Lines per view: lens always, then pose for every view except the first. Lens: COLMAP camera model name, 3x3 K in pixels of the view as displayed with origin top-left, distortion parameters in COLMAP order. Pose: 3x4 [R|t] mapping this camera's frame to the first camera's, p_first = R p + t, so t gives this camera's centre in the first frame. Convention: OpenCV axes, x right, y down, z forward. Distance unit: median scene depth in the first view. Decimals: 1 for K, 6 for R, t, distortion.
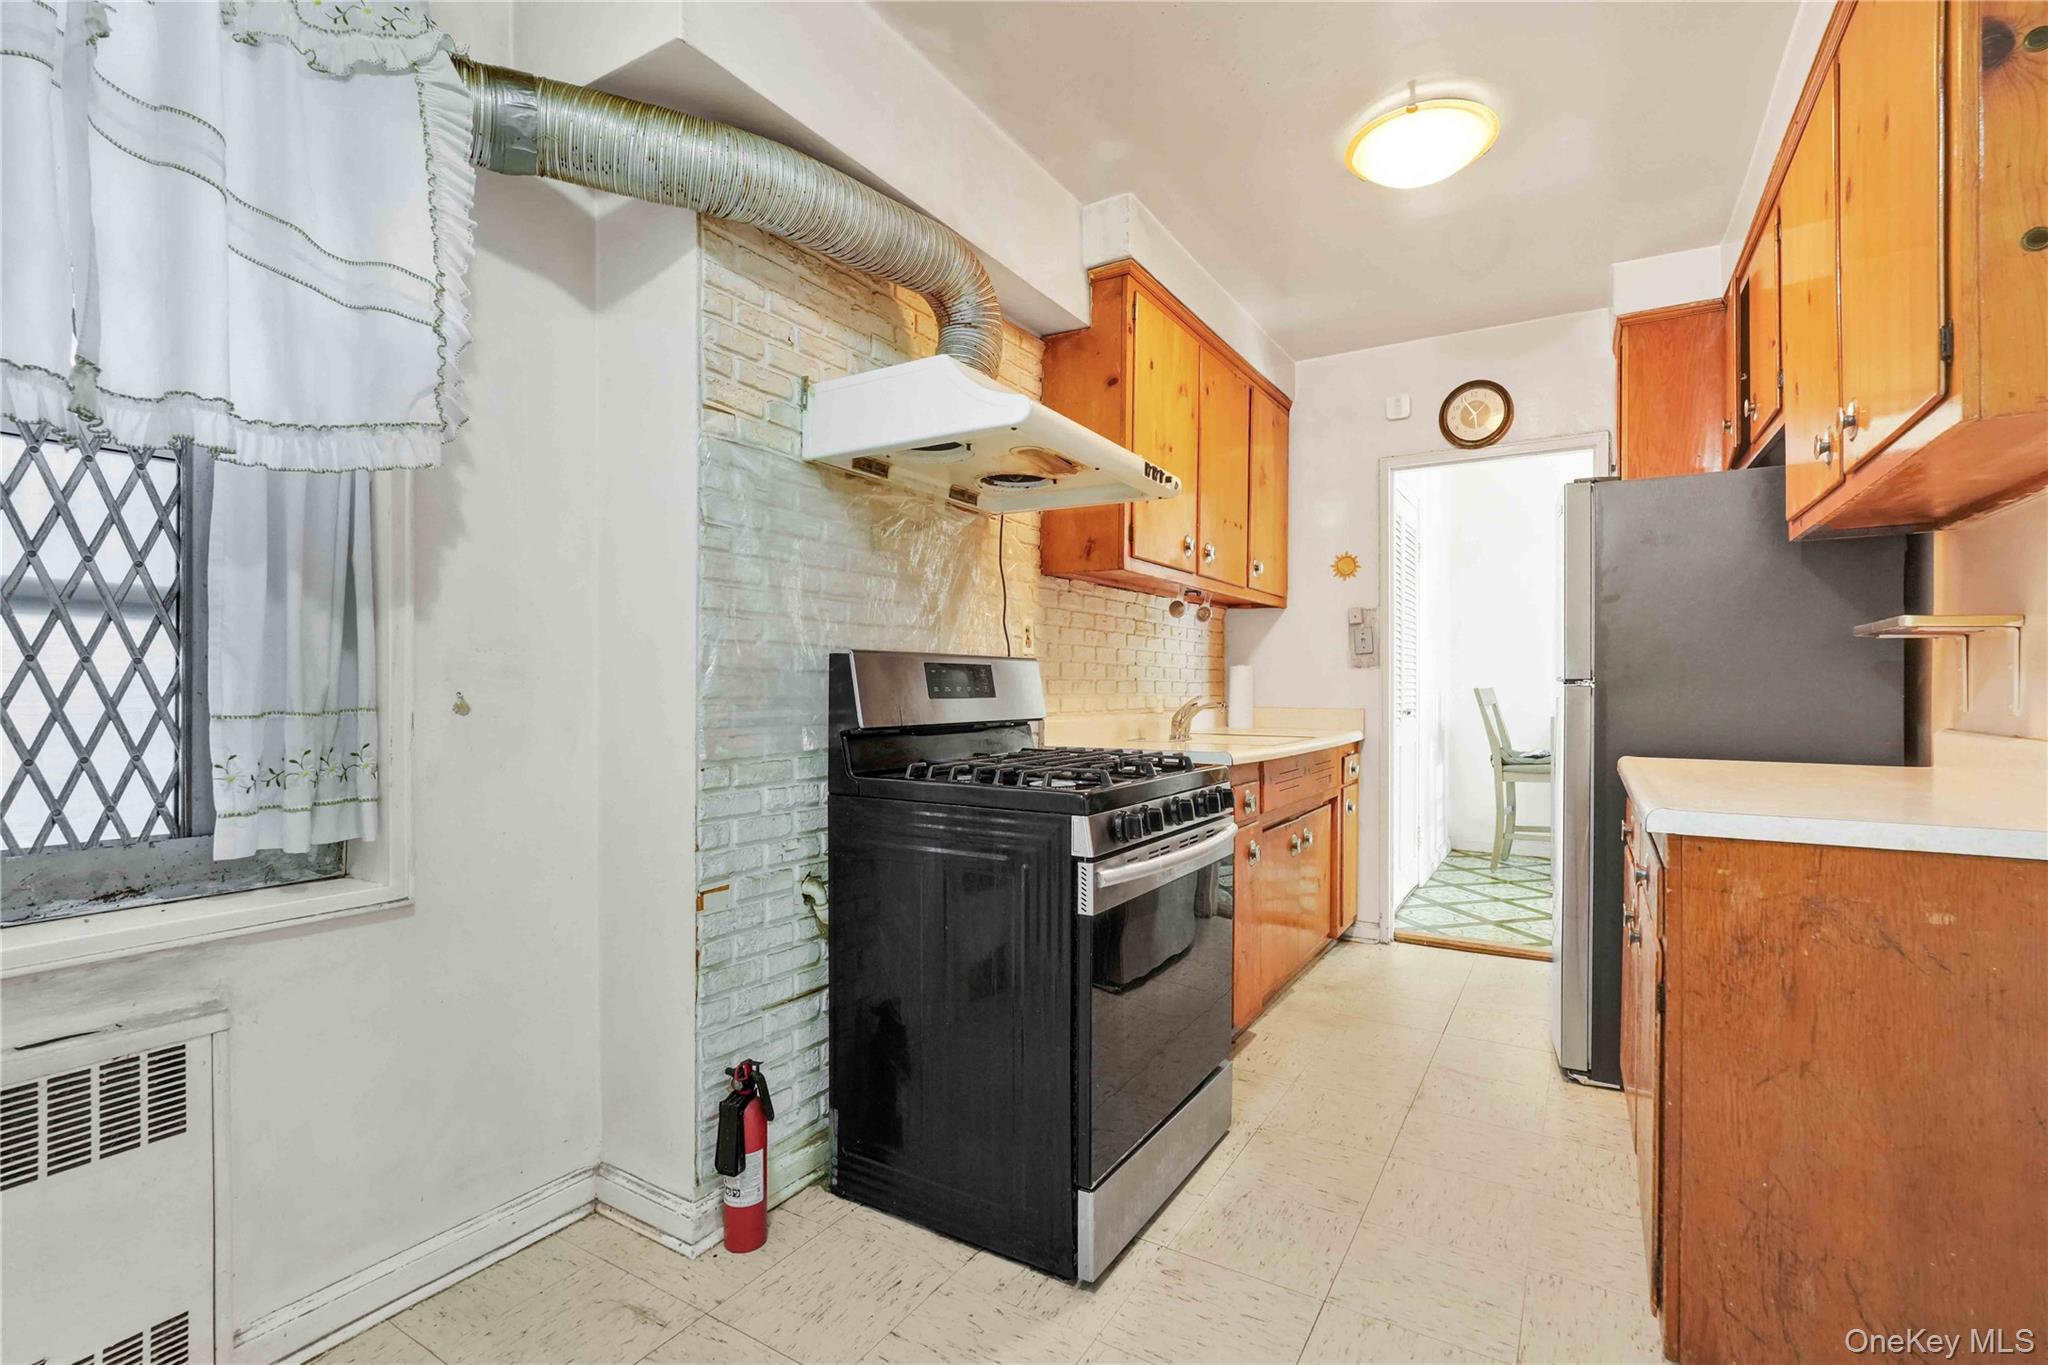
lens RADIAL K [[938.4, 0, 1021.5], [0, 938.4, 685.5], [0, 0, 1]] dist [0.000458, 0.007073]
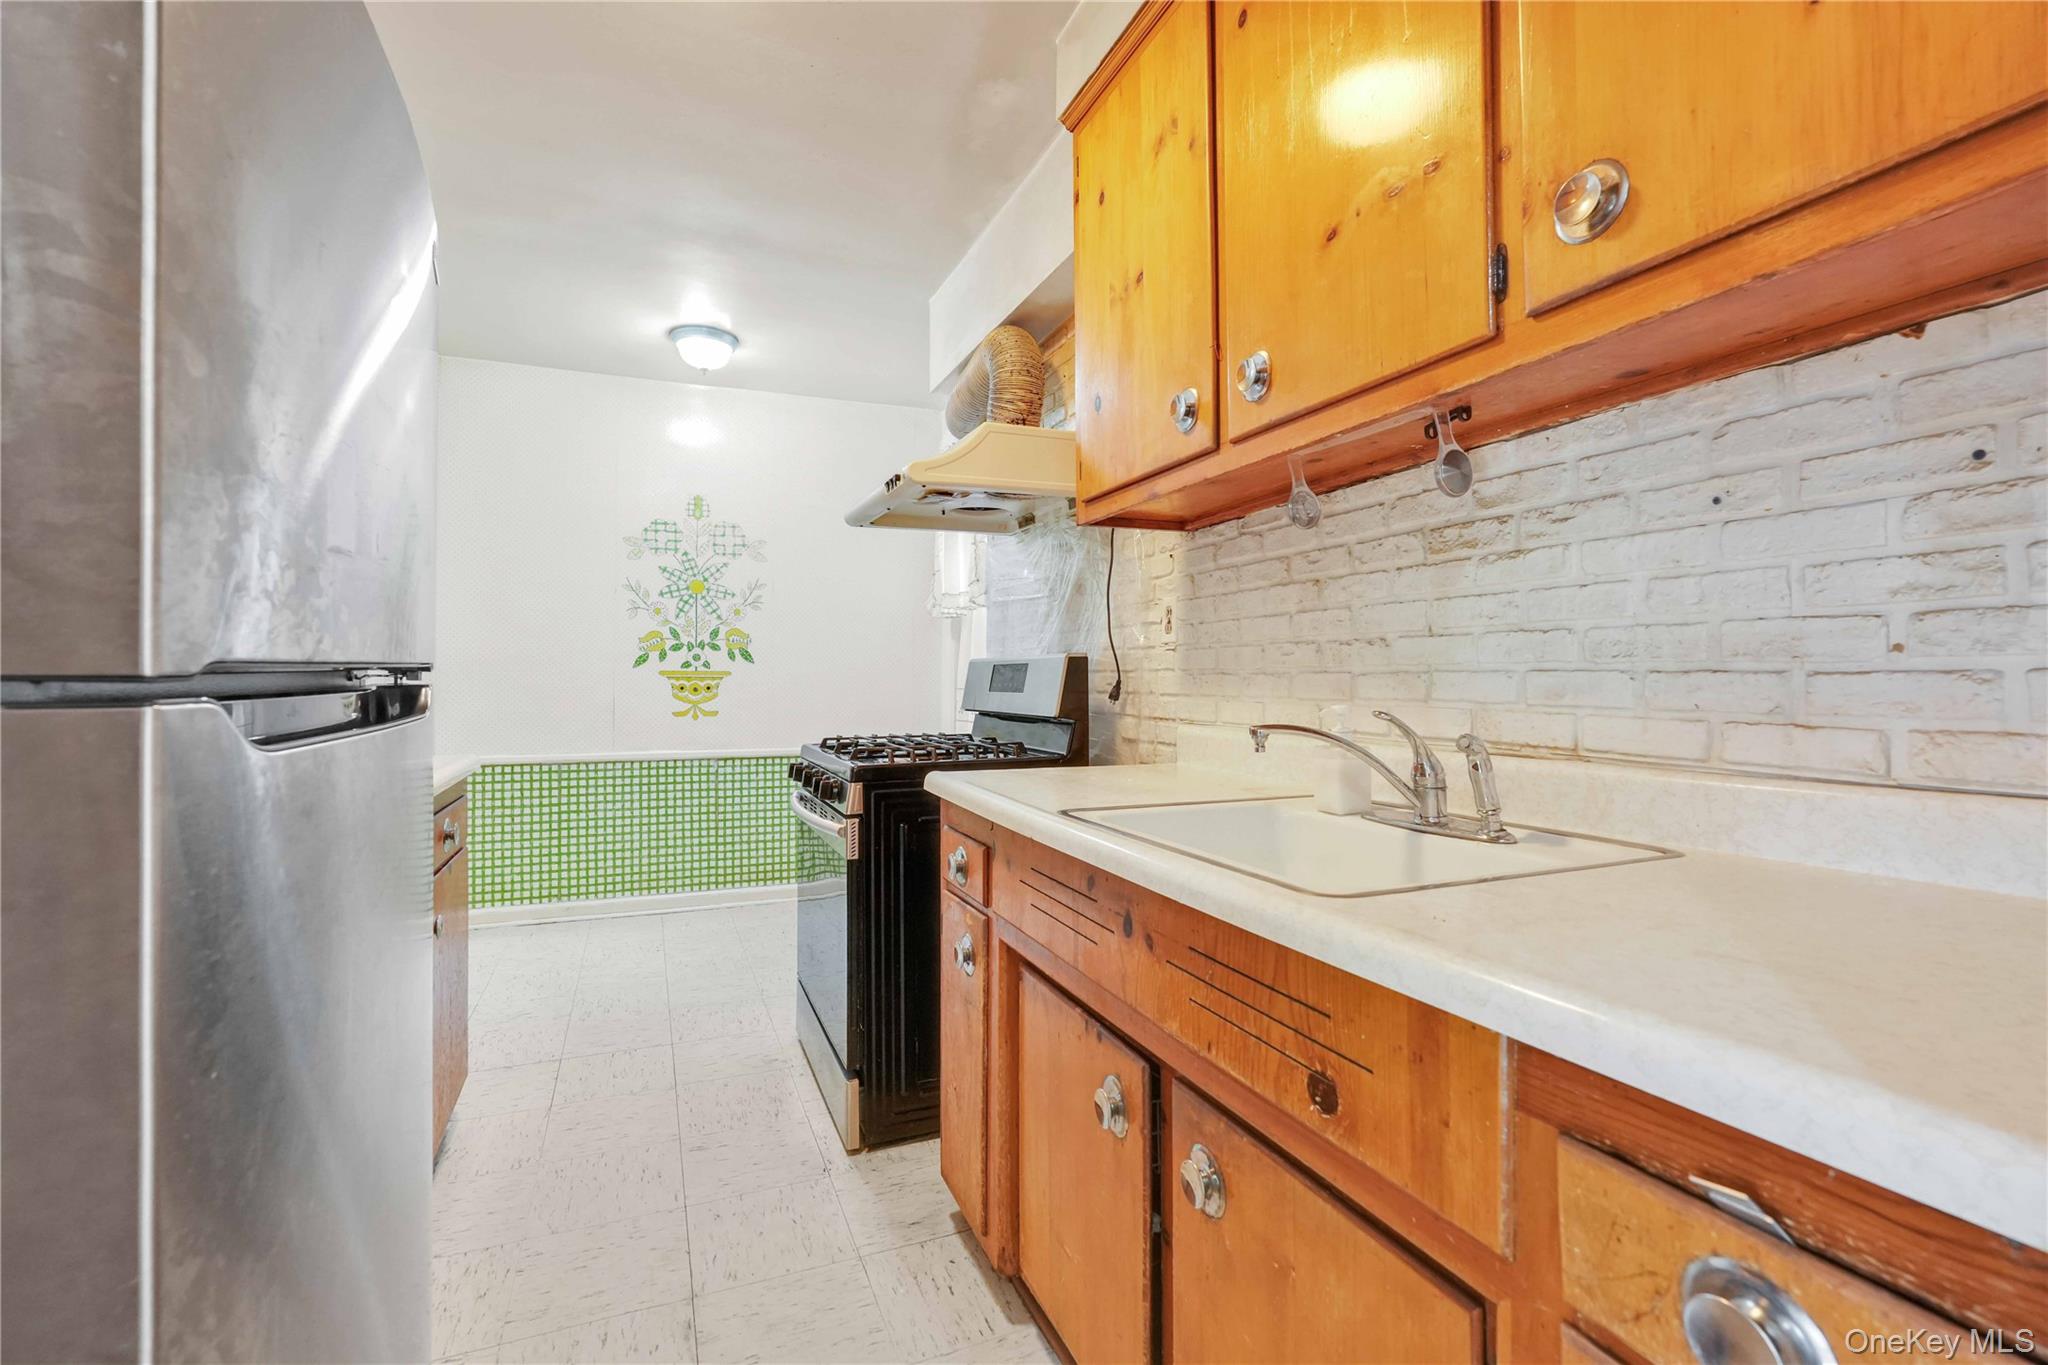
lens RADIAL K [[938.4, 0, 1021.7], [0, 938.4, 676.9], [0, 0, 1]] dist [0.000458, 0.007073]
pose [[-0.593504, -0.001060, -0.804830, 0.703061], [0.001015, 0.999997, -0.002066, -0.003484], [0.804830, -0.002043, -0.593501, 1.362346]]
